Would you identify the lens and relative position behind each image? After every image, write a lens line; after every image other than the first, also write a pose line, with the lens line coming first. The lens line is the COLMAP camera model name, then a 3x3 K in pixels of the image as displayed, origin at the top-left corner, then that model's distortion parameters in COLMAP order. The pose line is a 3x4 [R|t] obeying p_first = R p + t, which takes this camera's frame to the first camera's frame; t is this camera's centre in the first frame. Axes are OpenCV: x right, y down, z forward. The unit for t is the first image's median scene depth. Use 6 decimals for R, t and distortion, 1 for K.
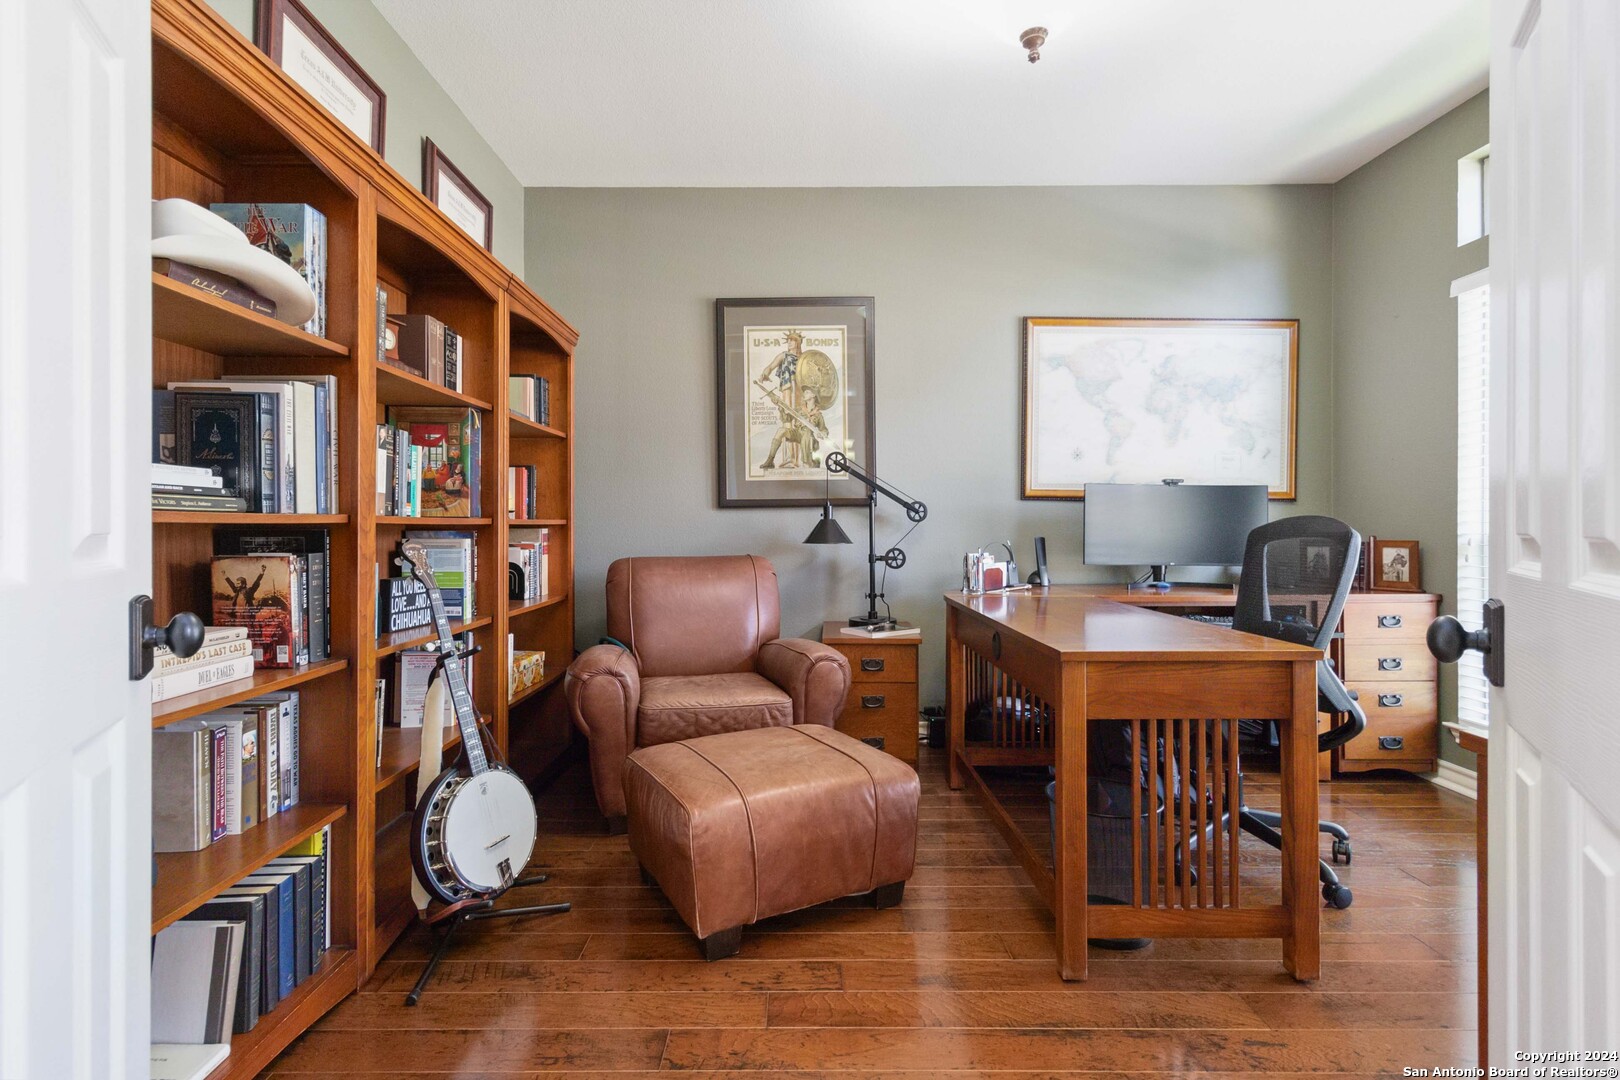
lens RADIAL K [[759.4, 0, 815.0], [0, 759.4, 531.9], [0, 0, 1]] dist [0.000225, 0.001567]
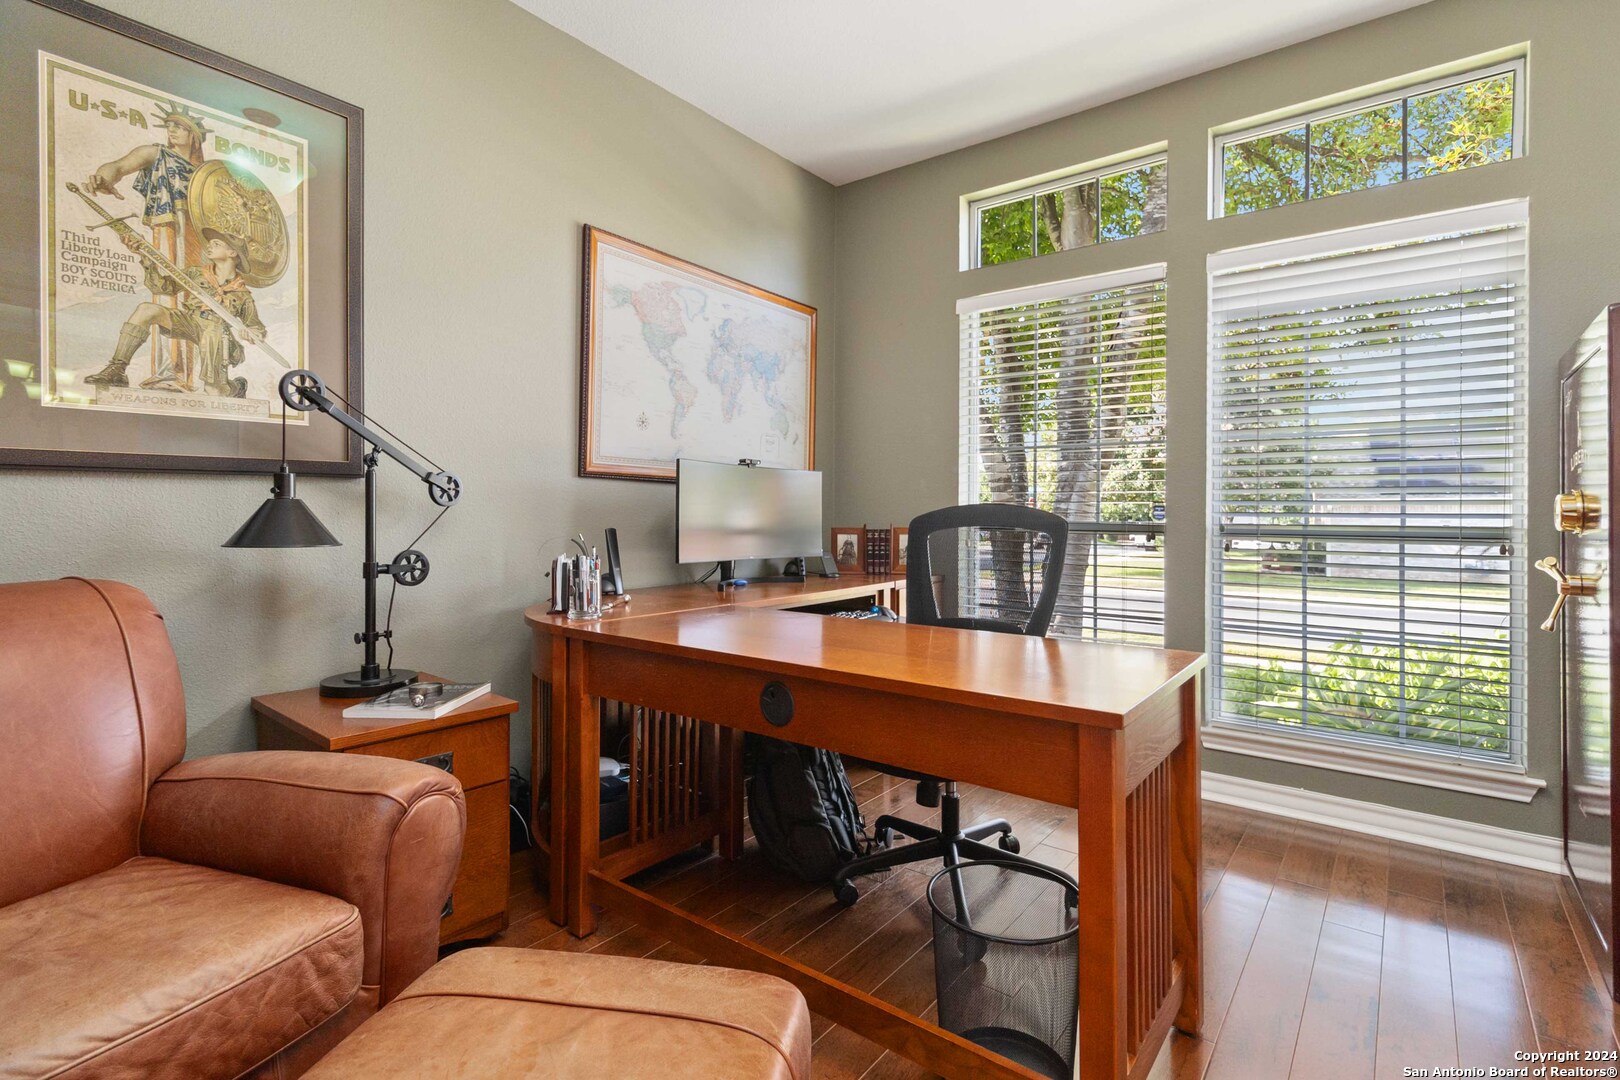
lens RADIAL K [[759.4, 0, 800.4], [0, 759.4, 511.2], [0, 0, 1]] dist [0.000225, 0.001567]
pose [[0.619585, 0.004641, 0.784916, -0.164664], [-0.000466, 0.999985, -0.005545, -0.005772], [-0.784929, 0.003070, 0.619578, 0.393949]]
